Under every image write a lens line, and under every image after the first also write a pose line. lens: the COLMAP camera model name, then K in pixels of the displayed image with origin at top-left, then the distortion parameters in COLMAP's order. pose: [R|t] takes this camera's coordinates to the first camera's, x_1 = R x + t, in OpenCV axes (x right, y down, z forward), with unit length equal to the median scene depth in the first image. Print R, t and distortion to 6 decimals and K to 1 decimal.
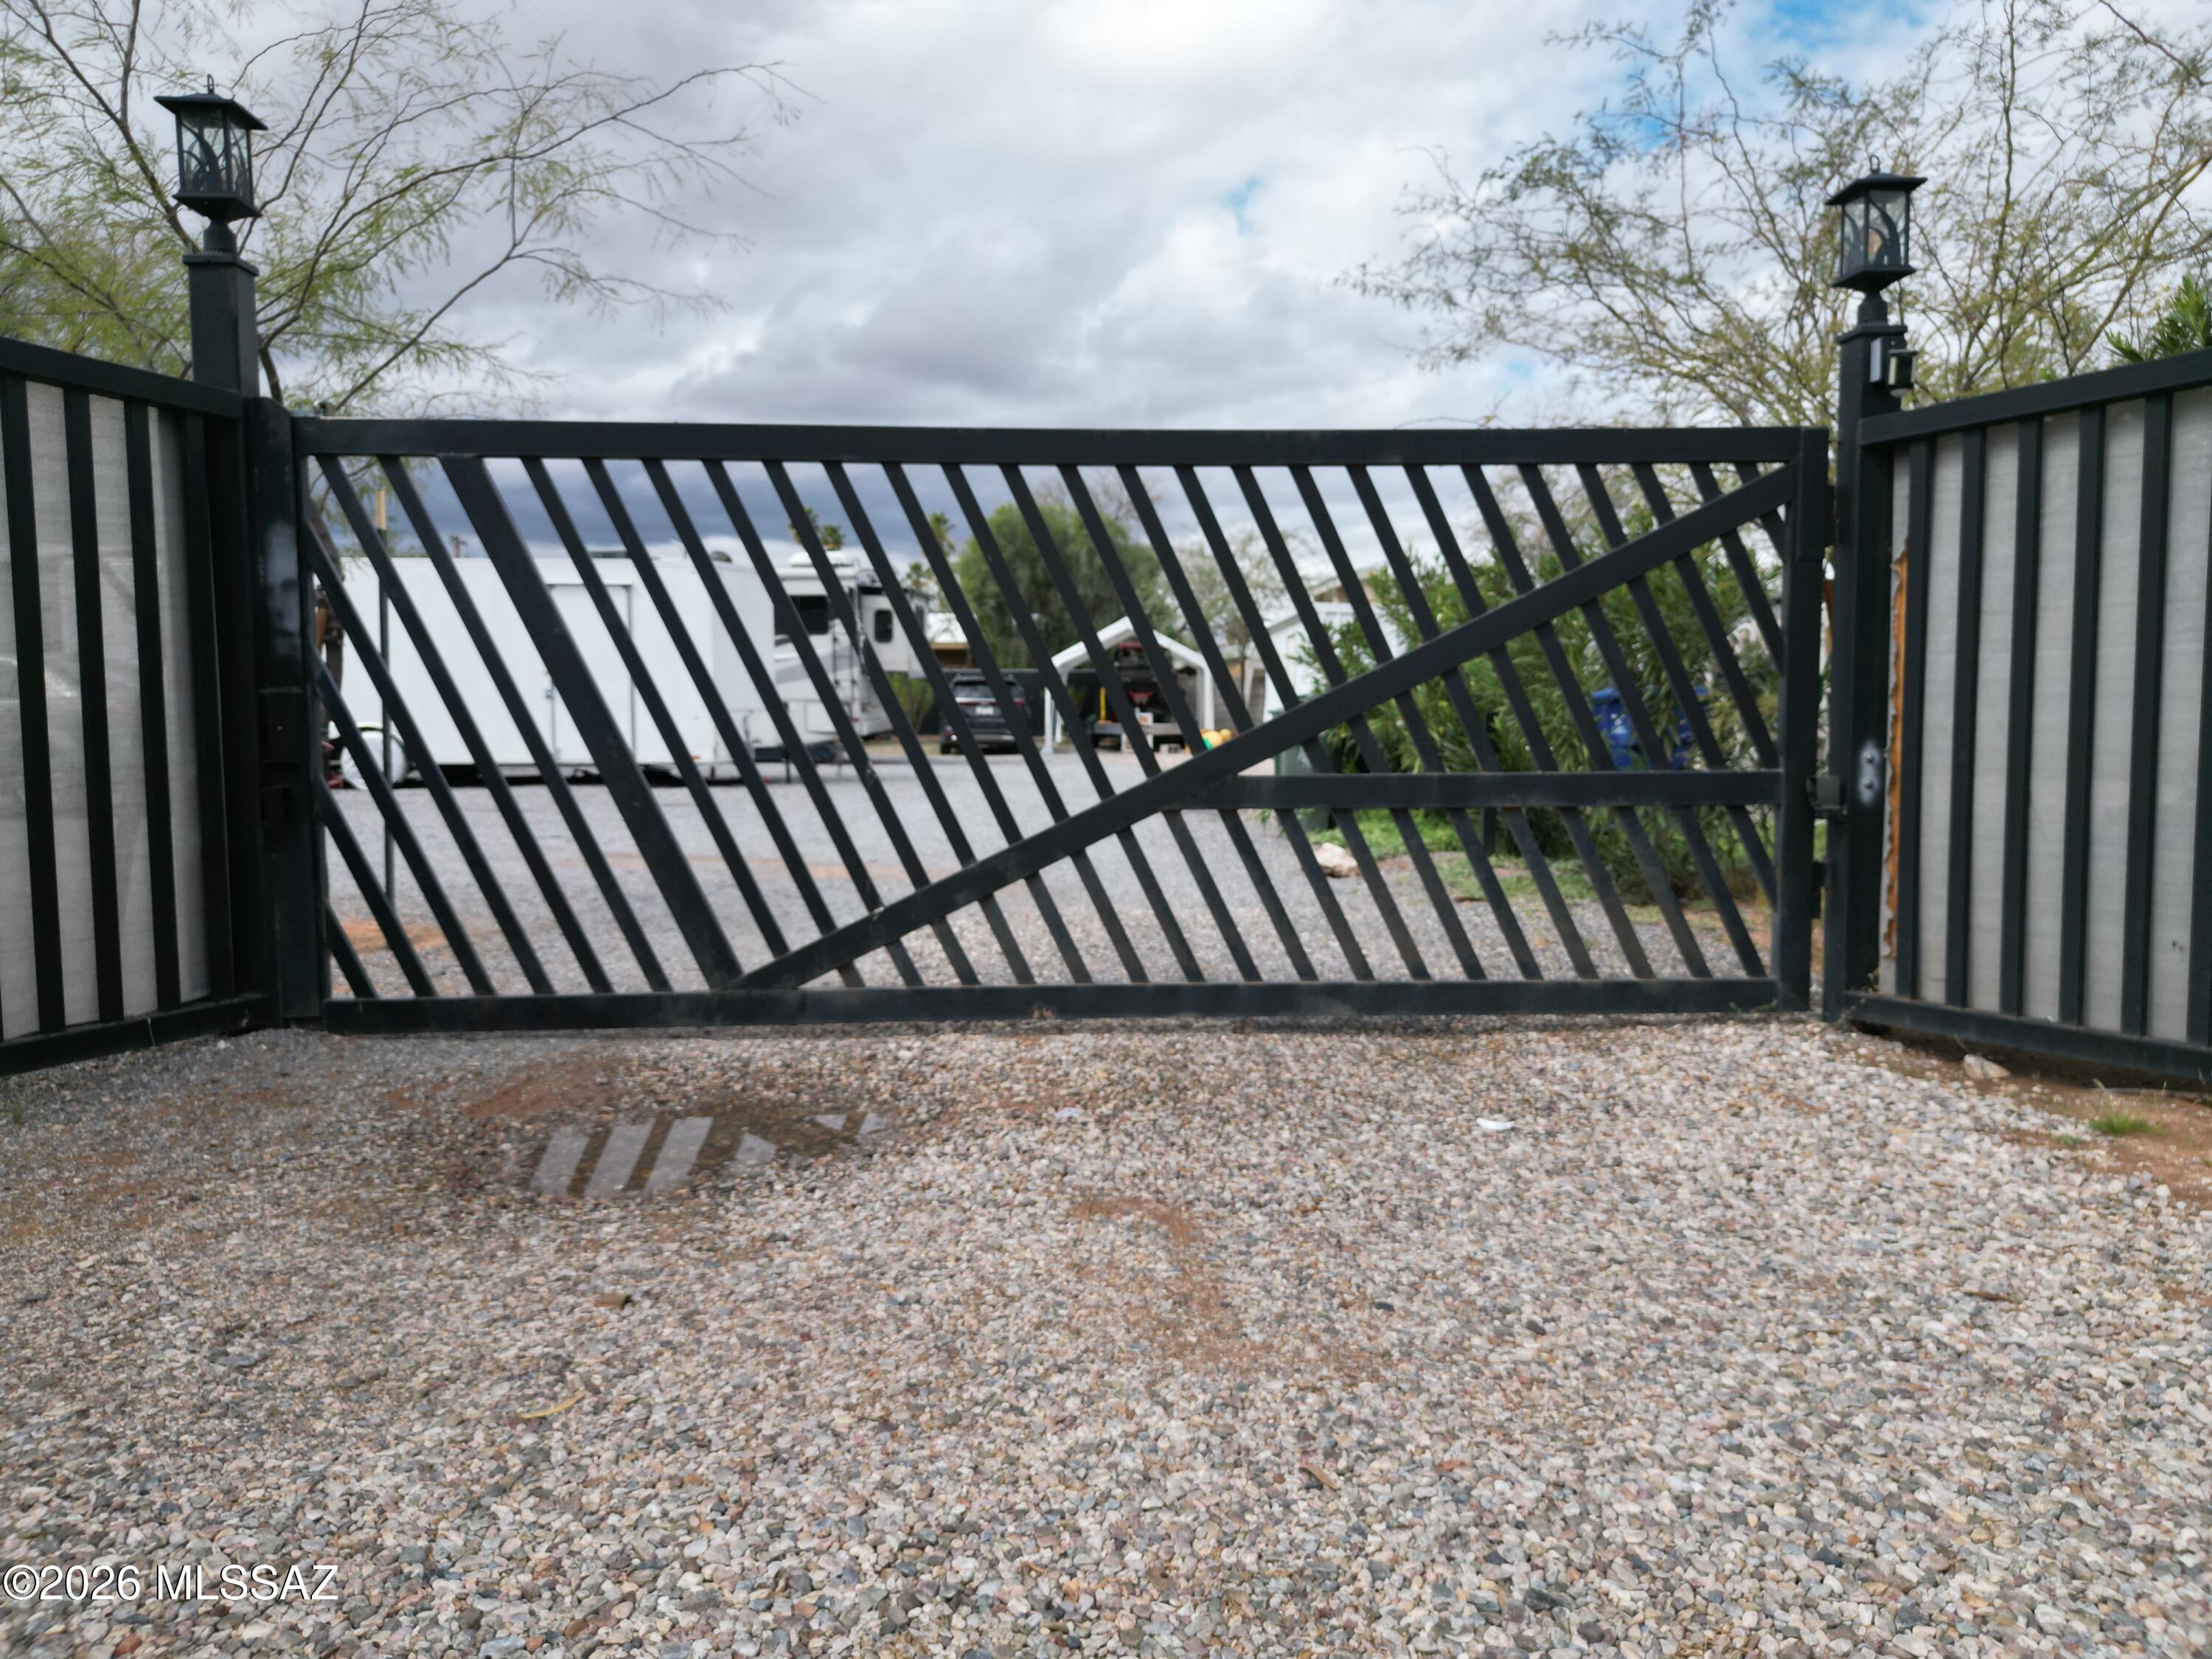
lens RADIAL K [[1564.0, 0, 1105.7], [0, 1564.0, 826.3], [0, 0, 1]] dist [0.012632, 0.003362]
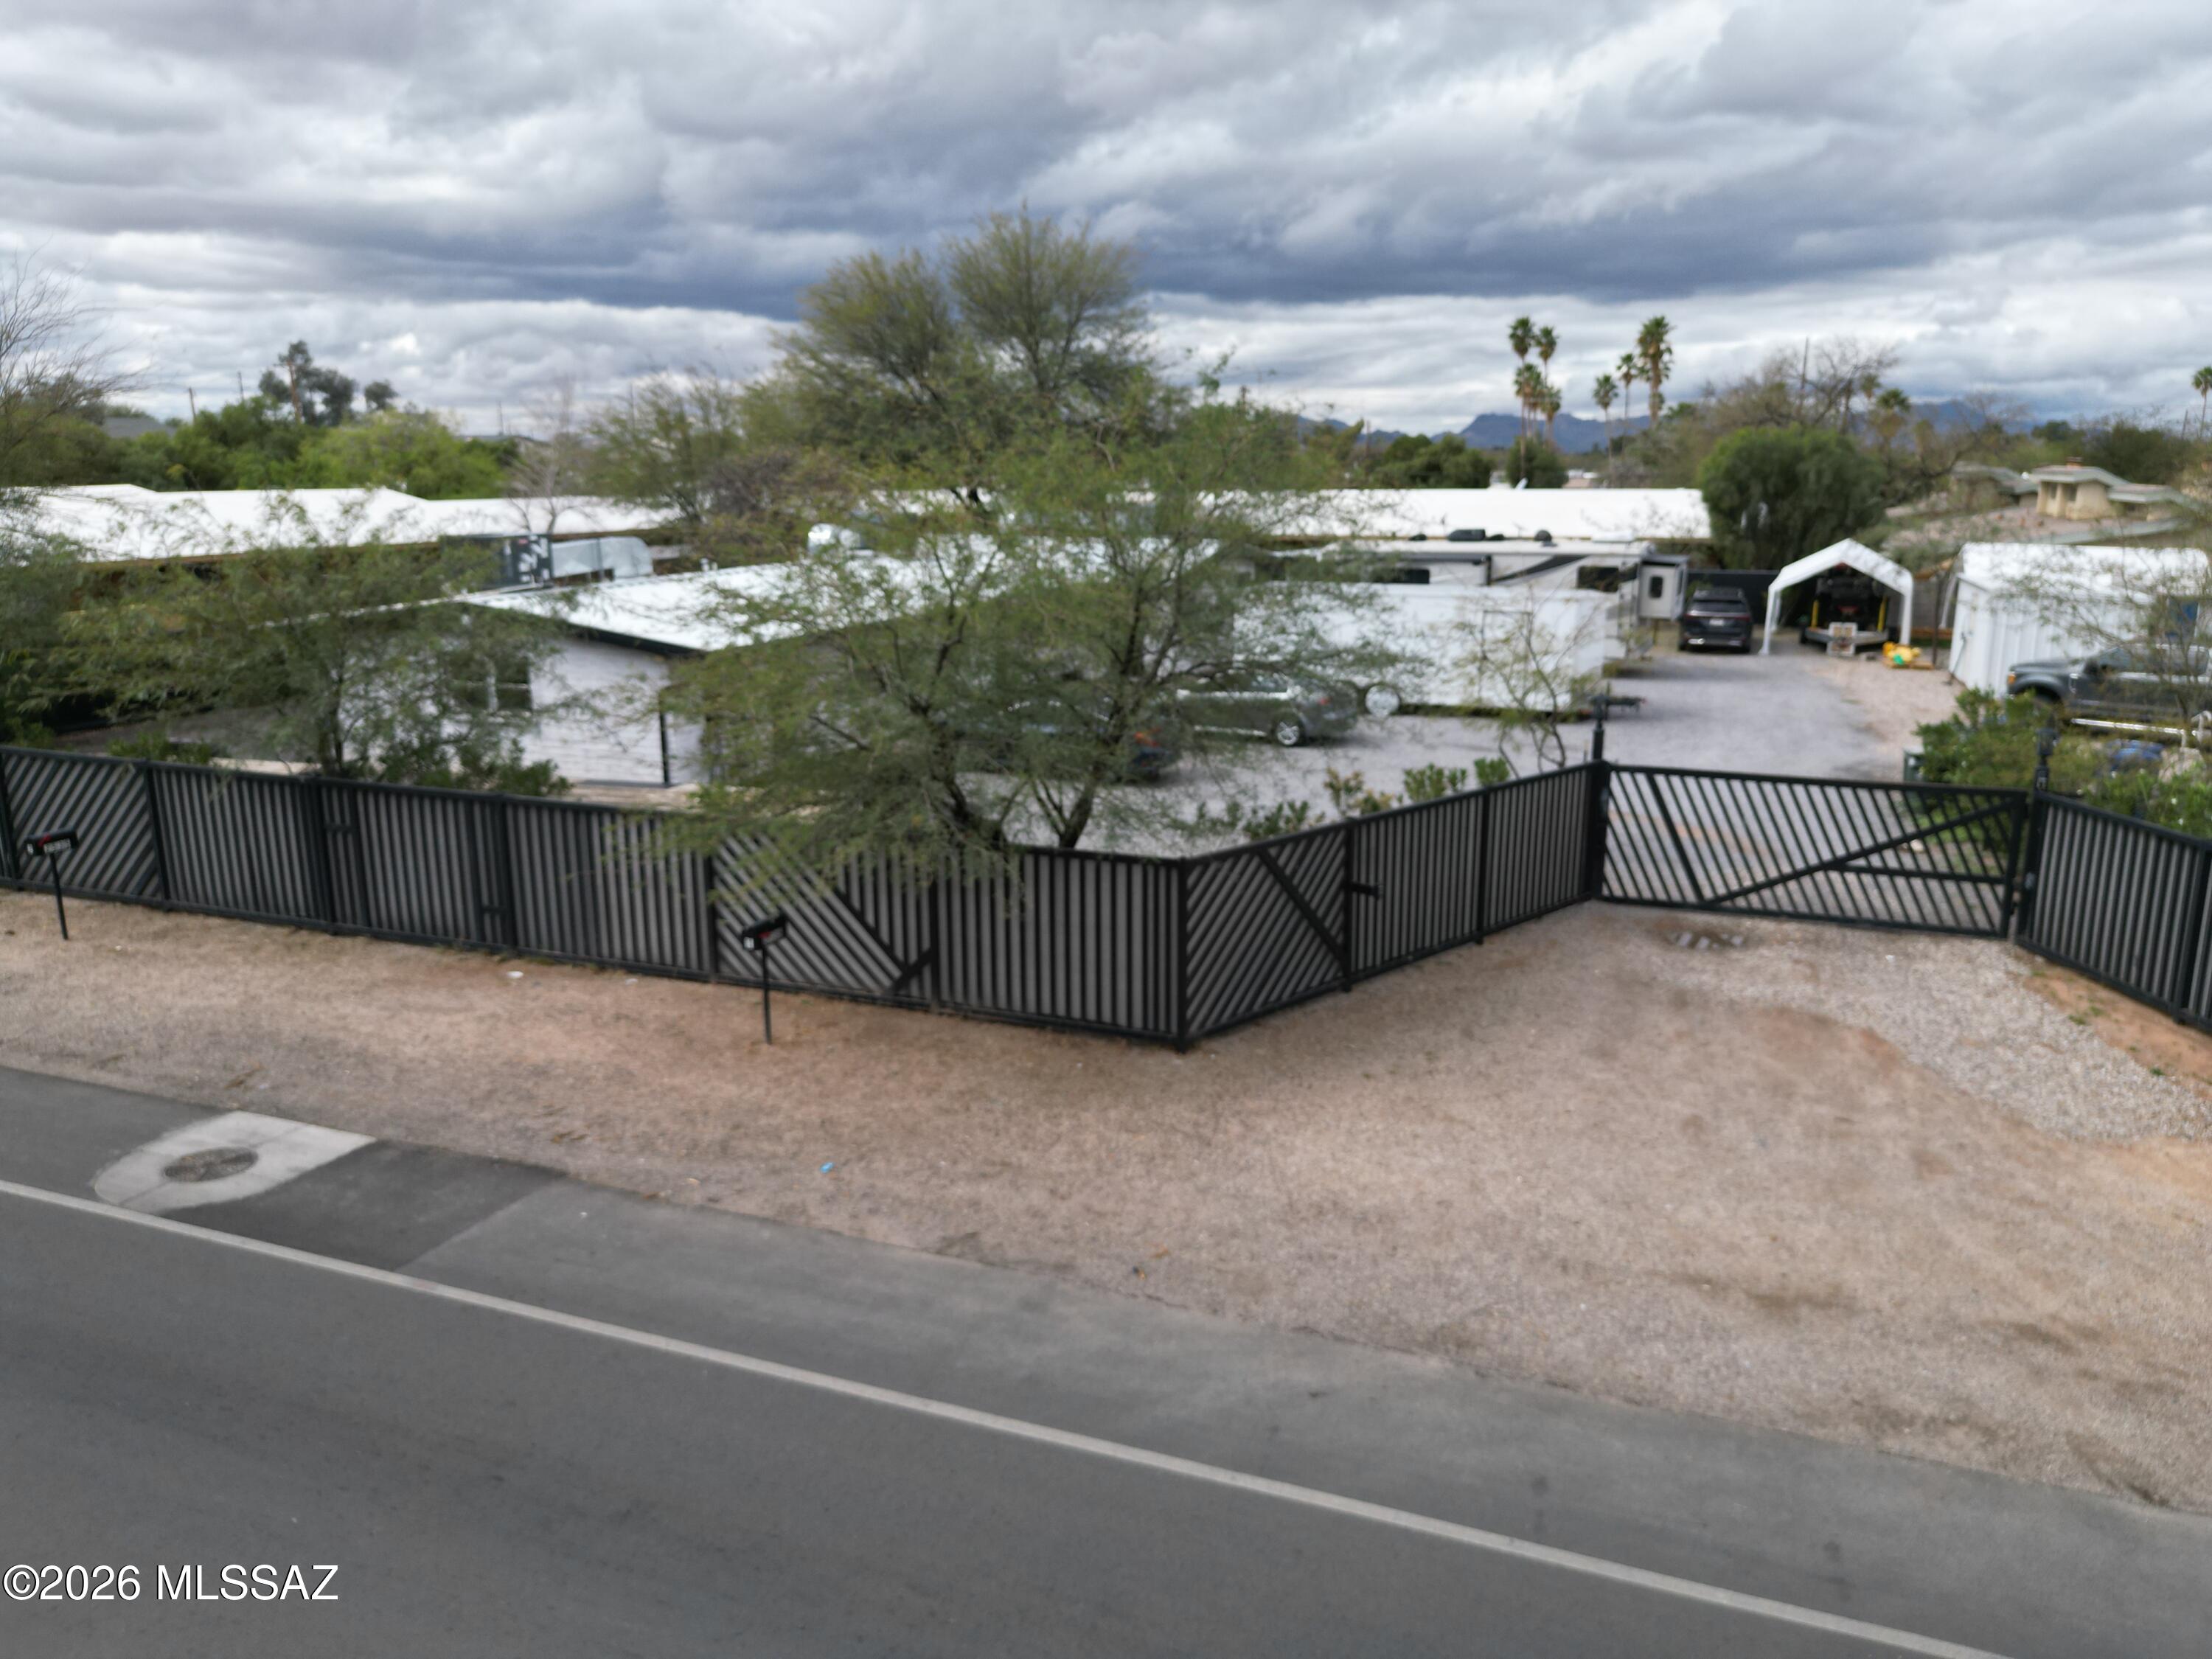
lens RADIAL K [[1564.0, 0, 1102.8], [0, 1564.0, 831.1], [0, 0, 1]] dist [0.012632, 0.003362]
pose [[0.912788, 0.097773, -0.396558, -0.063174], [-0.036696, 0.986630, 0.158791, -0.677581], [0.406782, -0.130390, 0.904172, -3.335902]]
